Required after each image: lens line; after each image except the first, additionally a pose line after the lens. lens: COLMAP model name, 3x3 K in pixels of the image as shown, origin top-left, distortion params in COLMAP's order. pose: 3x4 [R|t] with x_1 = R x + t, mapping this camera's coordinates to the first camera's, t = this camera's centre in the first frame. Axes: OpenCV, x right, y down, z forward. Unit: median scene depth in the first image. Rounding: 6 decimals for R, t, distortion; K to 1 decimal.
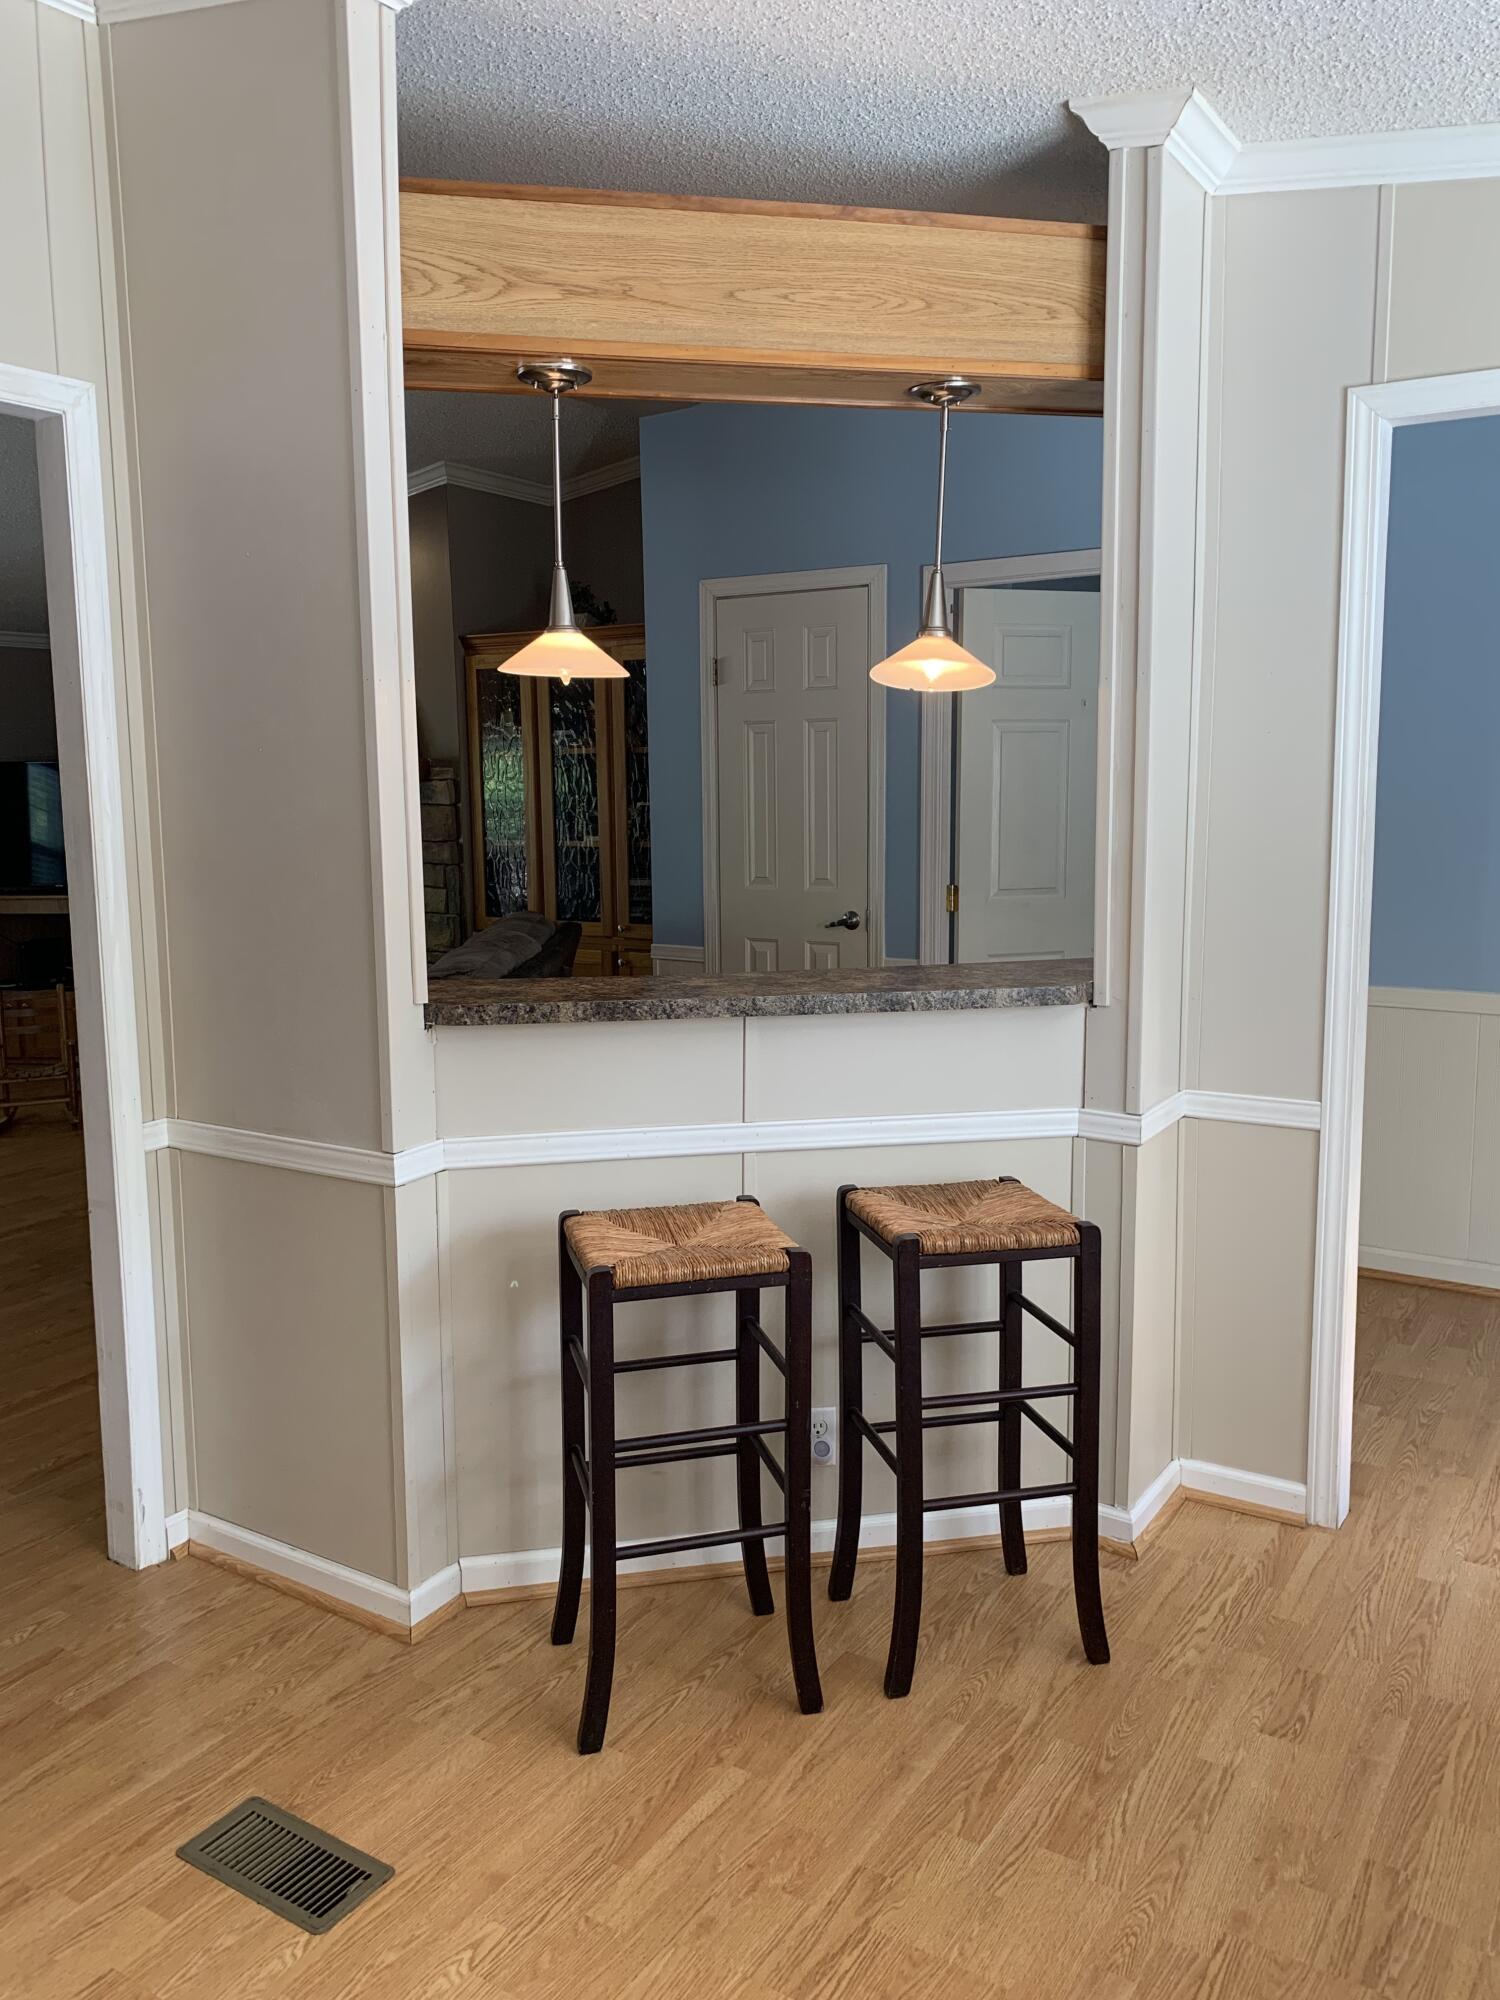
lens RADIAL K [[1534.4, 0, 750.0], [0, 1534.4, 1000.0], [0, 0, 1]] dist [0.004129, -0.000132]
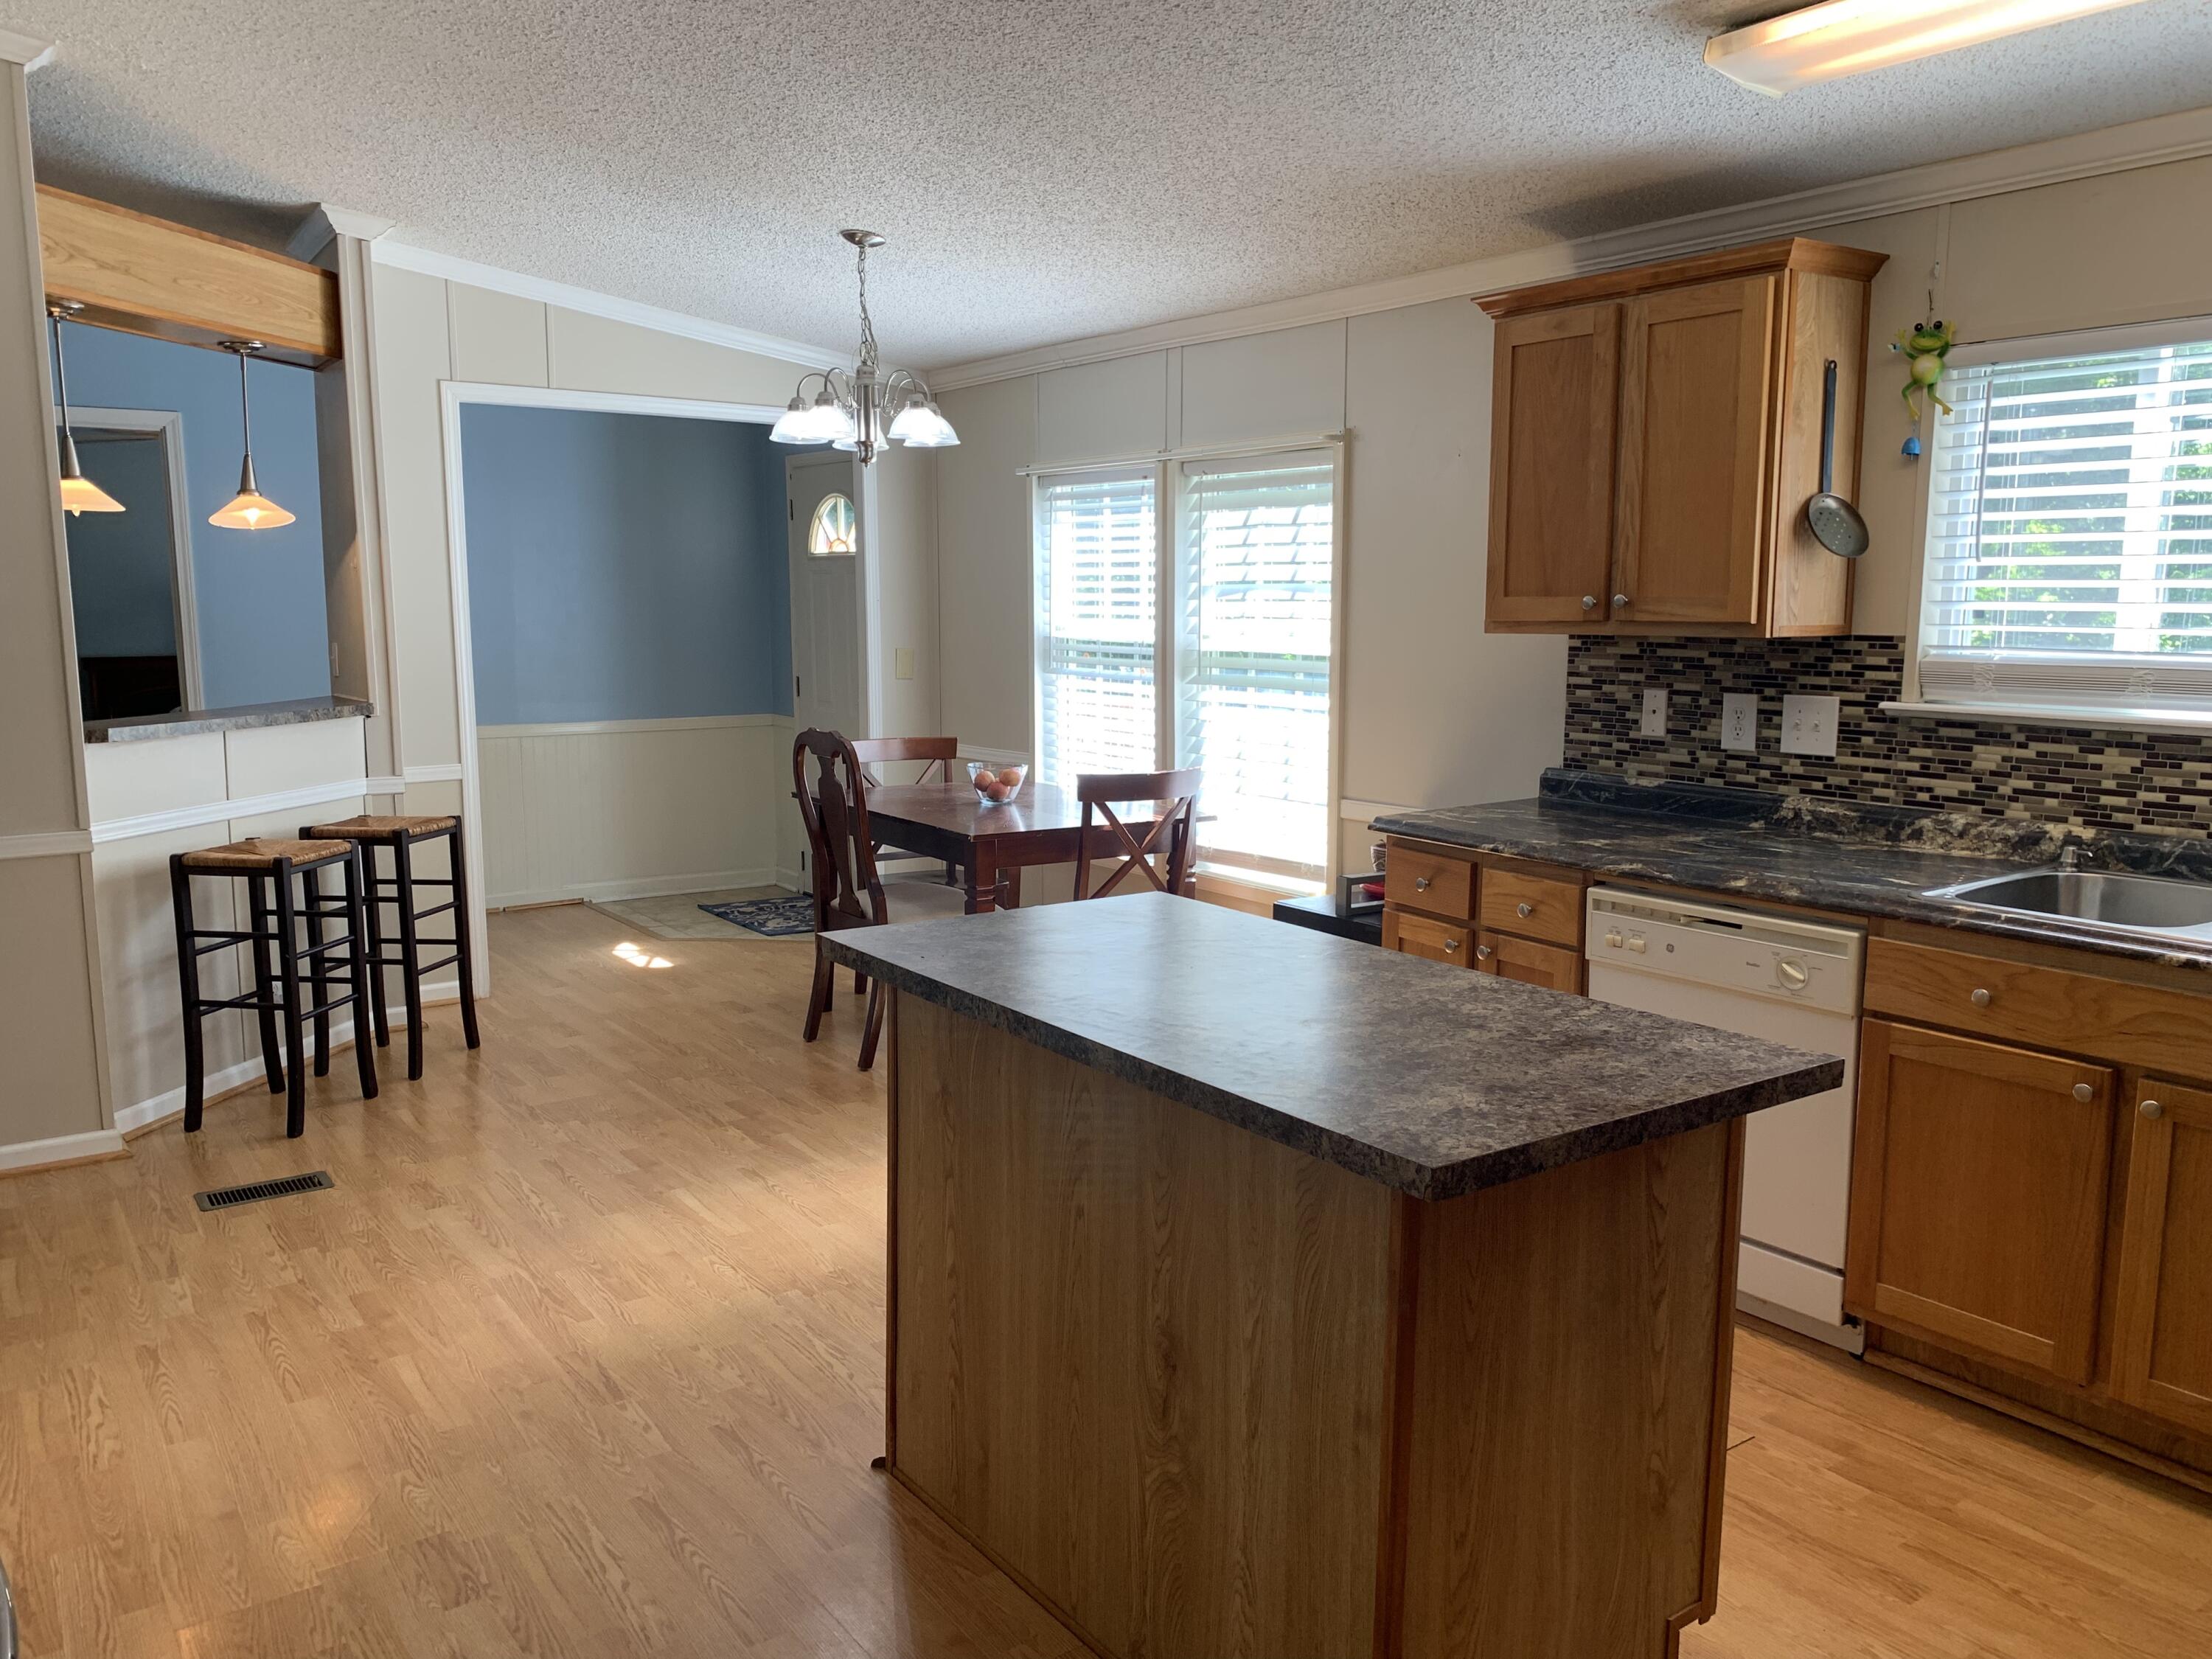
lens RADIAL K [[1697.0, 0, 1106.0], [0, 1697.0, 829.5], [0, 0, 1]] dist [0.004129, -0.000132]
pose [[0.368189, -0.120153, 0.921955, -1.319891], [0.125765, 0.988937, 0.078658, 0.089734], [-0.921206, 0.086988, 0.379226, -0.507944]]
